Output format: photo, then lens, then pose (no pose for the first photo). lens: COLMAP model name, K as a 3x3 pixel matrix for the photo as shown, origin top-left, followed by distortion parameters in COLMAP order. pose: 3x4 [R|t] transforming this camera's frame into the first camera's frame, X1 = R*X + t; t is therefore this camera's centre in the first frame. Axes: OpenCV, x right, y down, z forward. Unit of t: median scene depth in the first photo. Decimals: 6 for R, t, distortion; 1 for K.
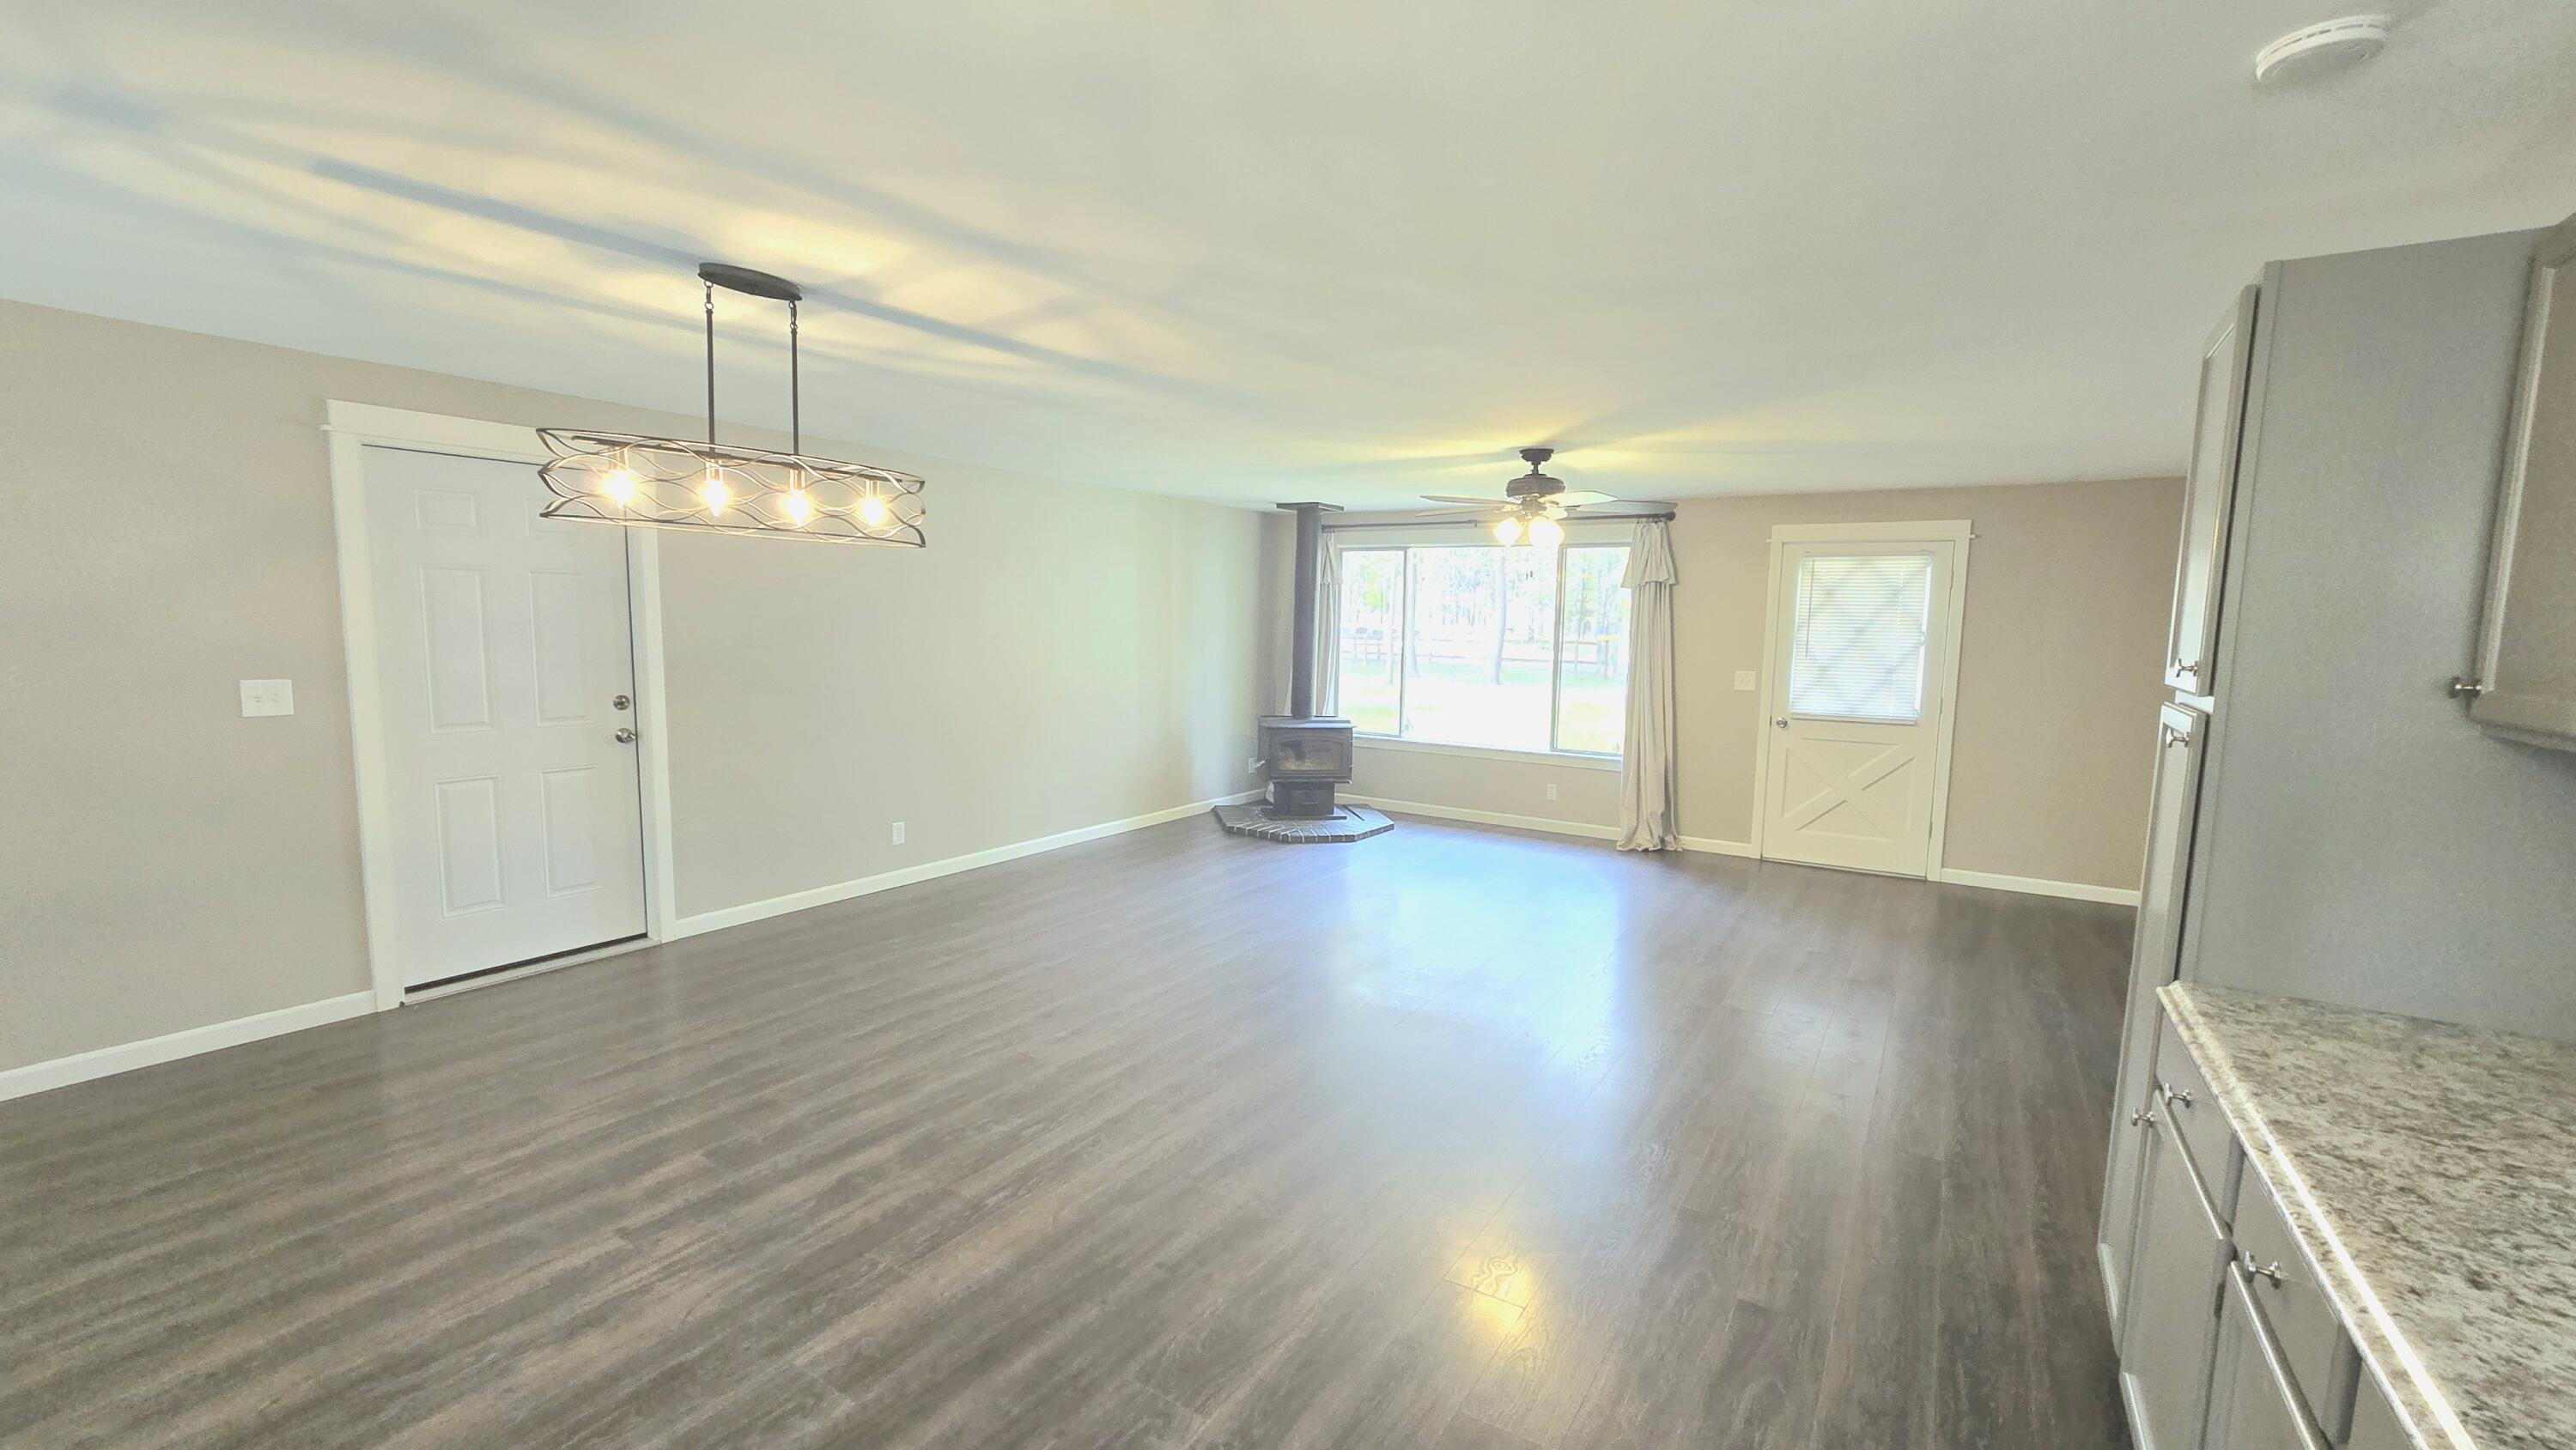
lens RADIAL K [[1061.3, 0, 1310.0], [0, 1061.3, 733.8], [0, 0, 1]] dist [-0.002318, -0.000128]
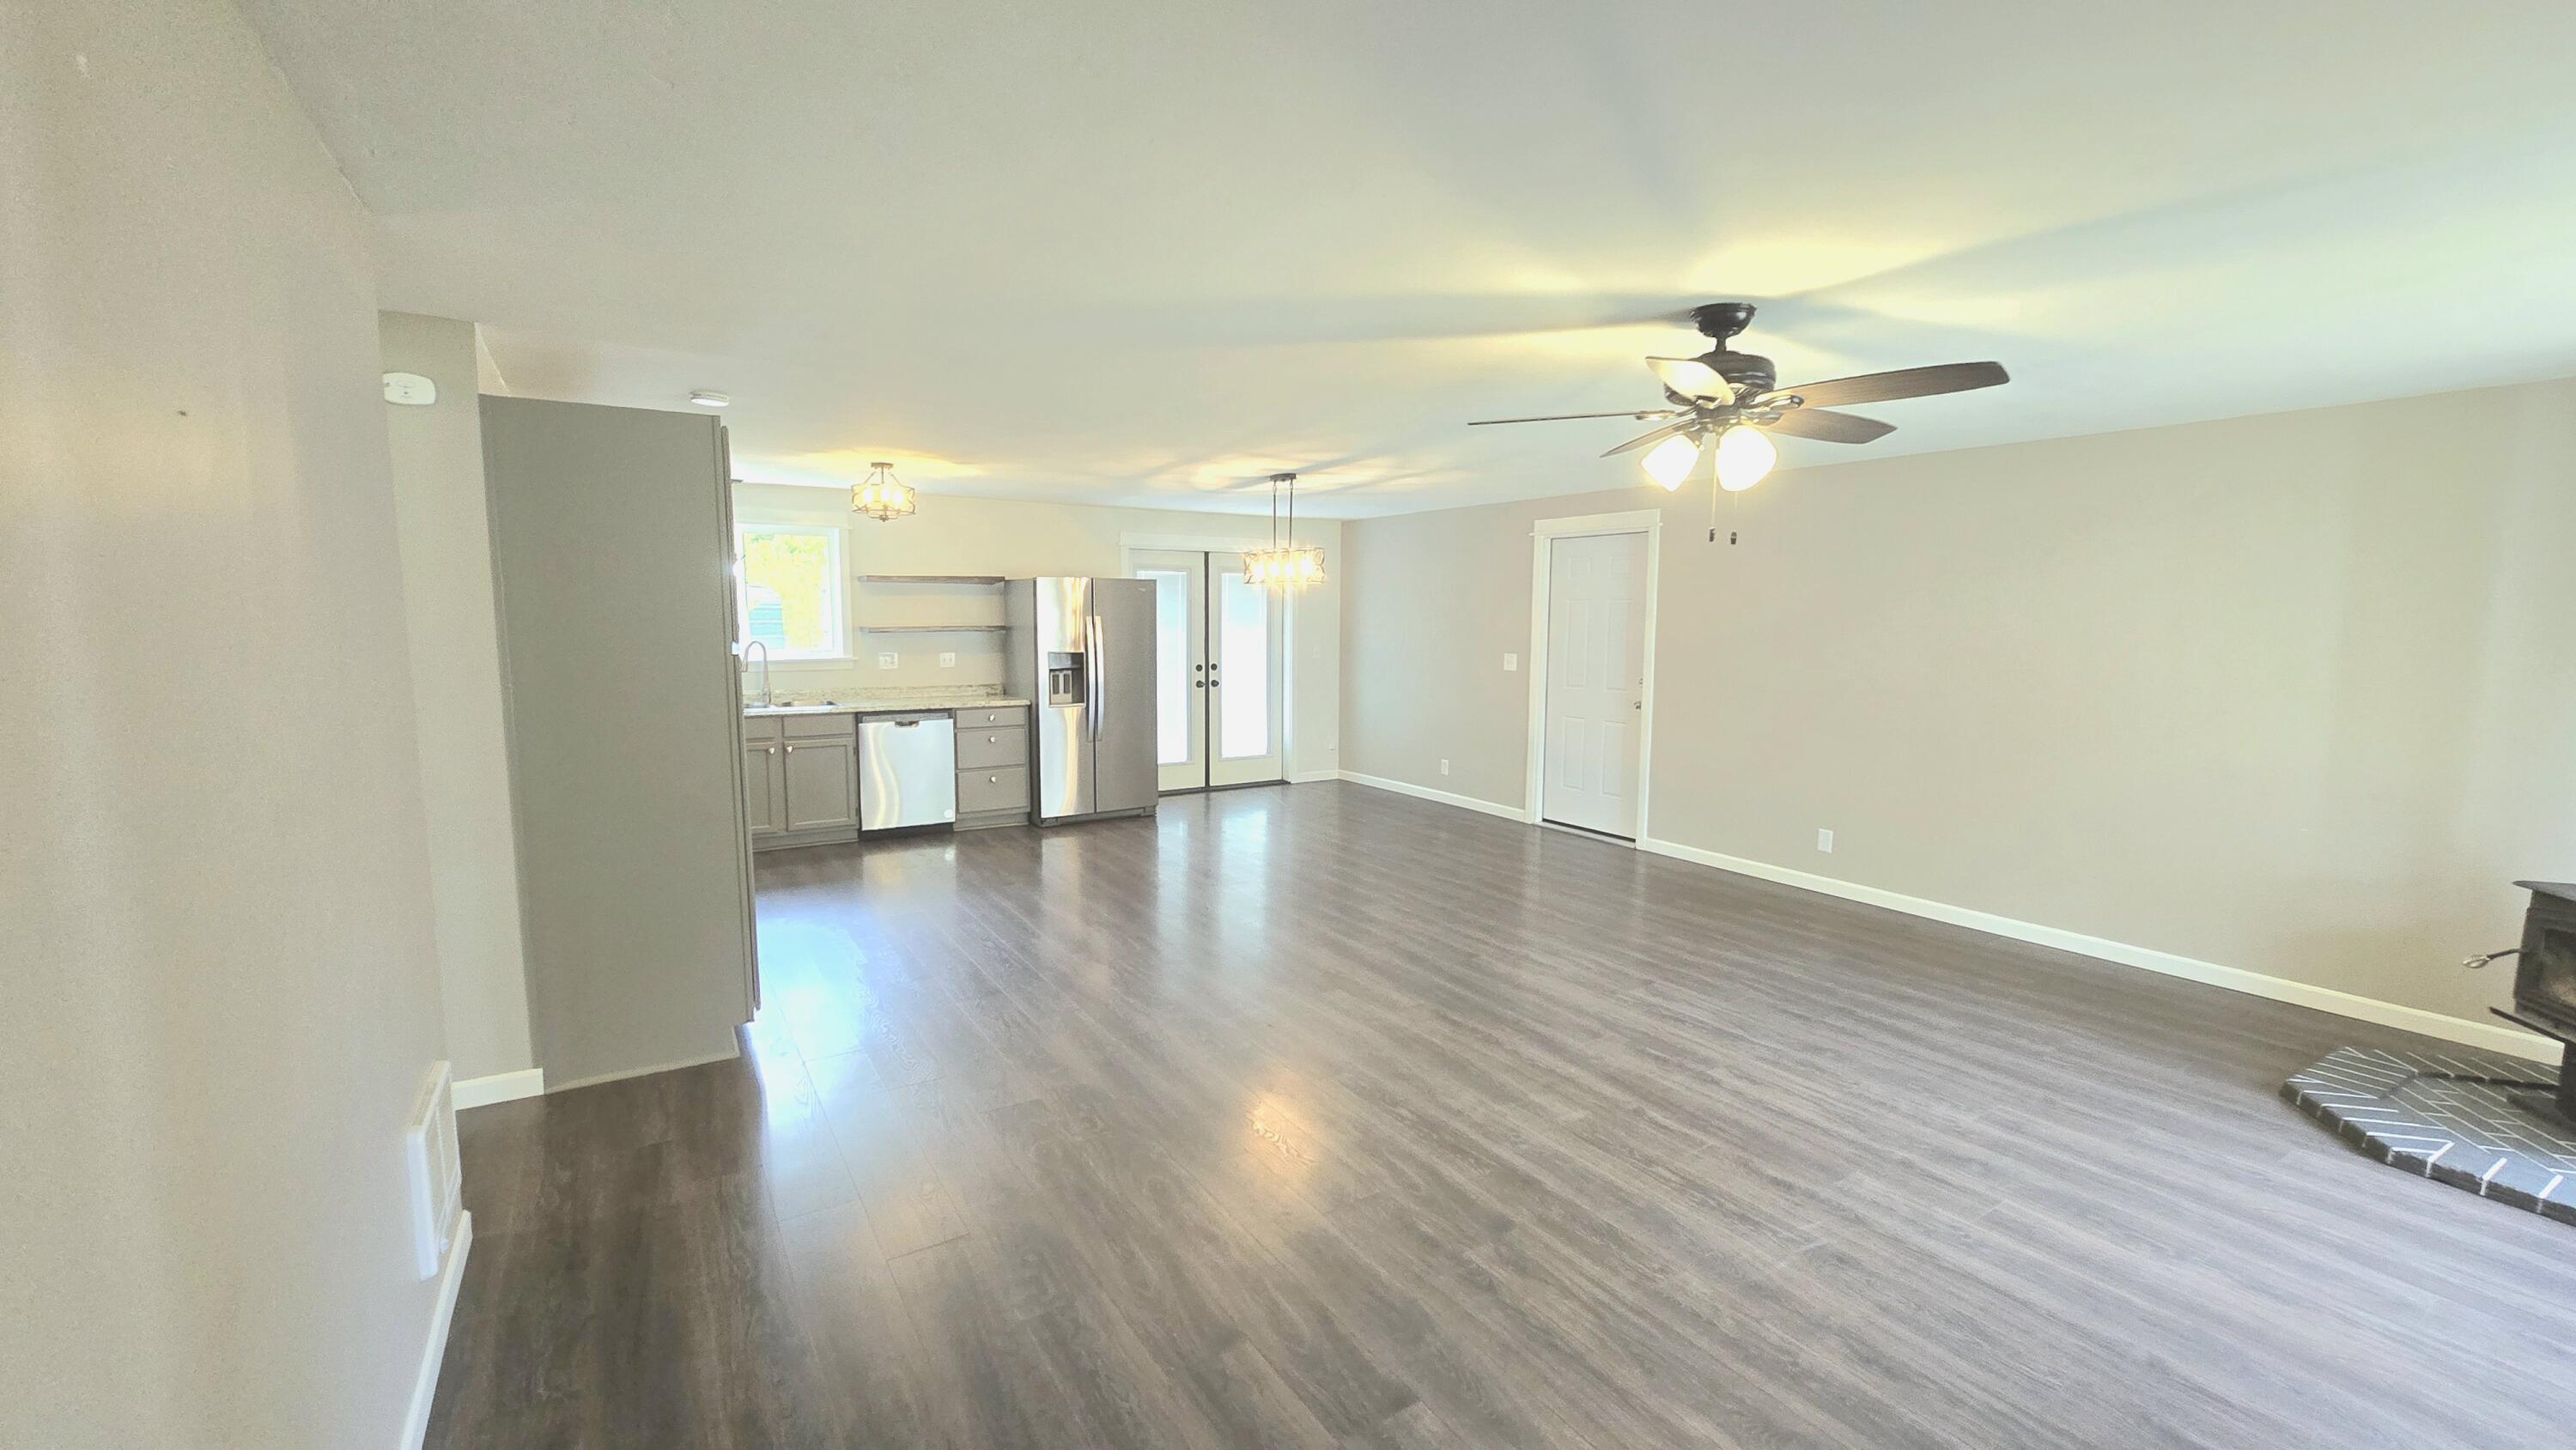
lens RADIAL K [[1049.5, 0, 1312.3], [0, 1049.5, 727.1], [0, 0, 1]] dist [-0.000637, -0.000076]
pose [[-0.421217, 0.074432, -0.903901, 1.116468], [-0.118225, 0.983617, 0.136089, -0.142603], [0.899221, 0.164187, -0.405517, 1.468878]]
